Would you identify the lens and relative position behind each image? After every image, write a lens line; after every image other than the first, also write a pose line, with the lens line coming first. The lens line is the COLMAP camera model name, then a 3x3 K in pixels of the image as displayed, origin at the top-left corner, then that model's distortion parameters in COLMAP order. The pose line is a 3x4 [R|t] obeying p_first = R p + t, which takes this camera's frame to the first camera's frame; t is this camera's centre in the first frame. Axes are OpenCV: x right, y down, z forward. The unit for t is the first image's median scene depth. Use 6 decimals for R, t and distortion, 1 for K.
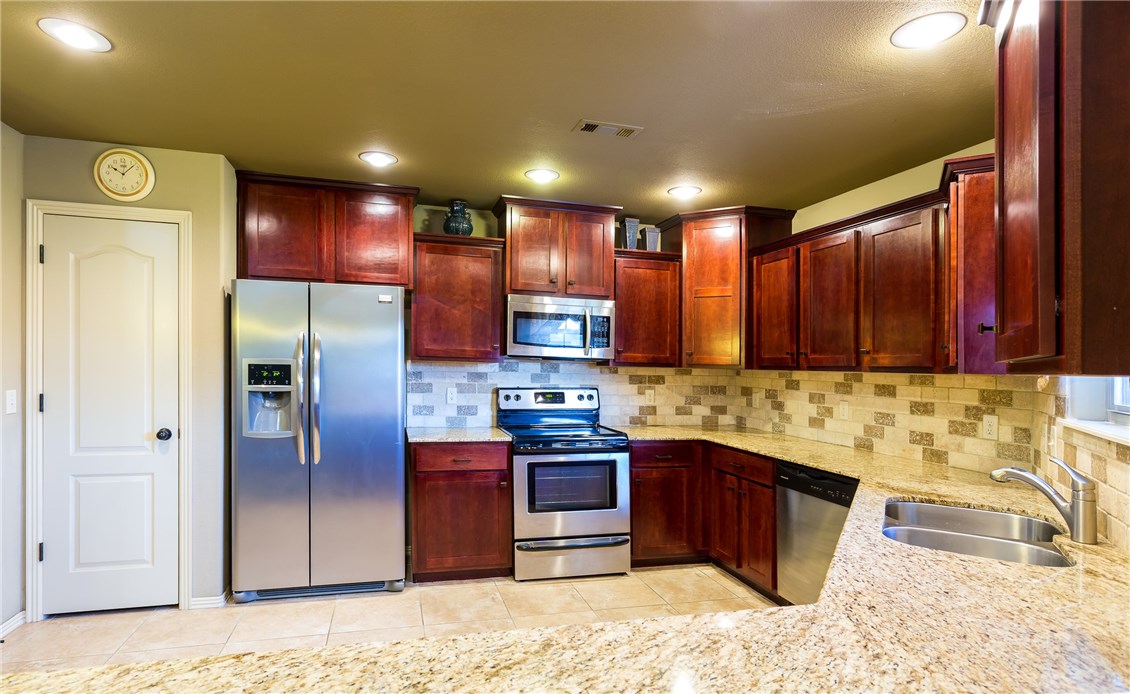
lens RADIAL K [[586.7, 0, 558.8], [0, 586.7, 360.5], [0, 0, 1]] dist [-0.006286, -0.000803]
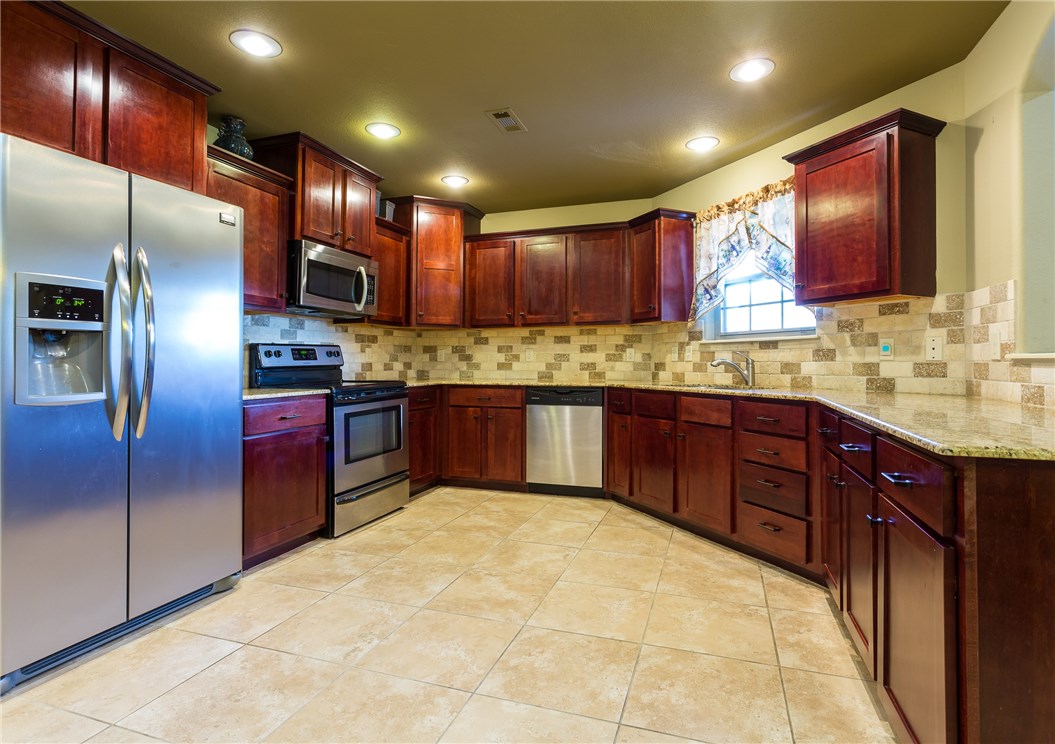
lens RADIAL K [[525.5, 0, 535.0], [0, 525.5, 349.4], [0, 0, 1]] dist [0.001134, 0.002010]
pose [[0.556135, -0.005795, 0.831072, -0.625286], [0.011731, 0.999931, -0.000877, 0.072795], [-0.831009, 0.010237, 0.556165, 0.250231]]
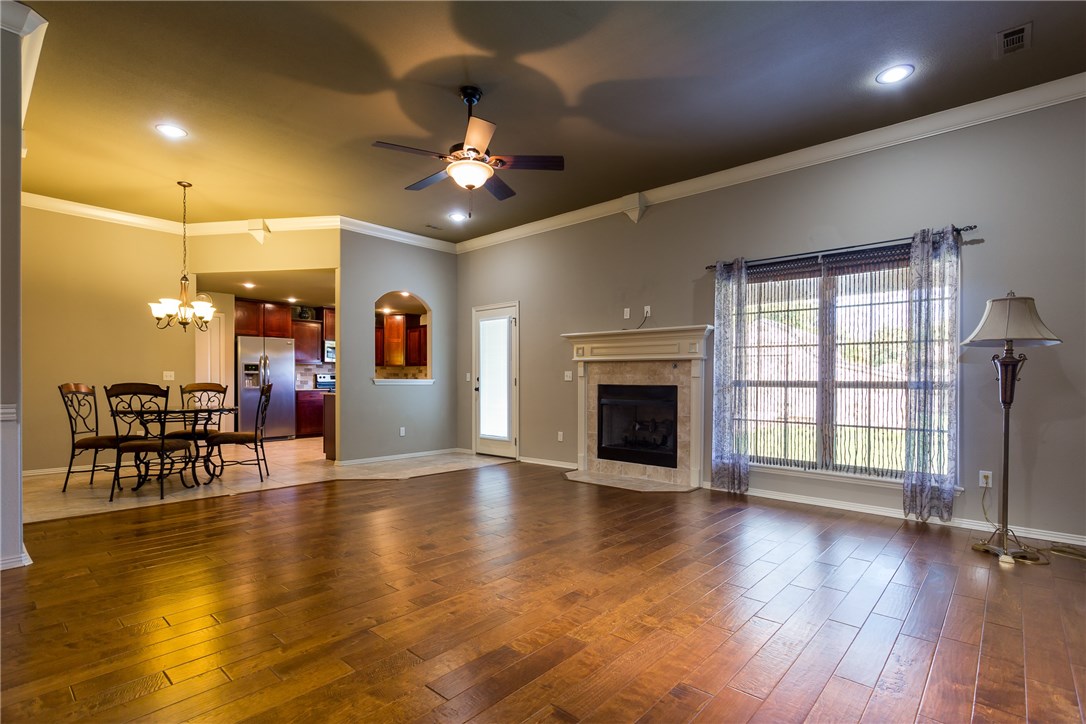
lens RADIAL K [[525.5, 0, 544.6], [0, 525.5, 369.8], [0, 0, 1]] dist [0.001719, 0.003295]
pose [[0.843559, -0.011427, 0.536915, -0.619189], [0.014668, 0.999891, -0.001764, 0.056523], [-0.536836, 0.009363, 0.843635, -1.943026]]
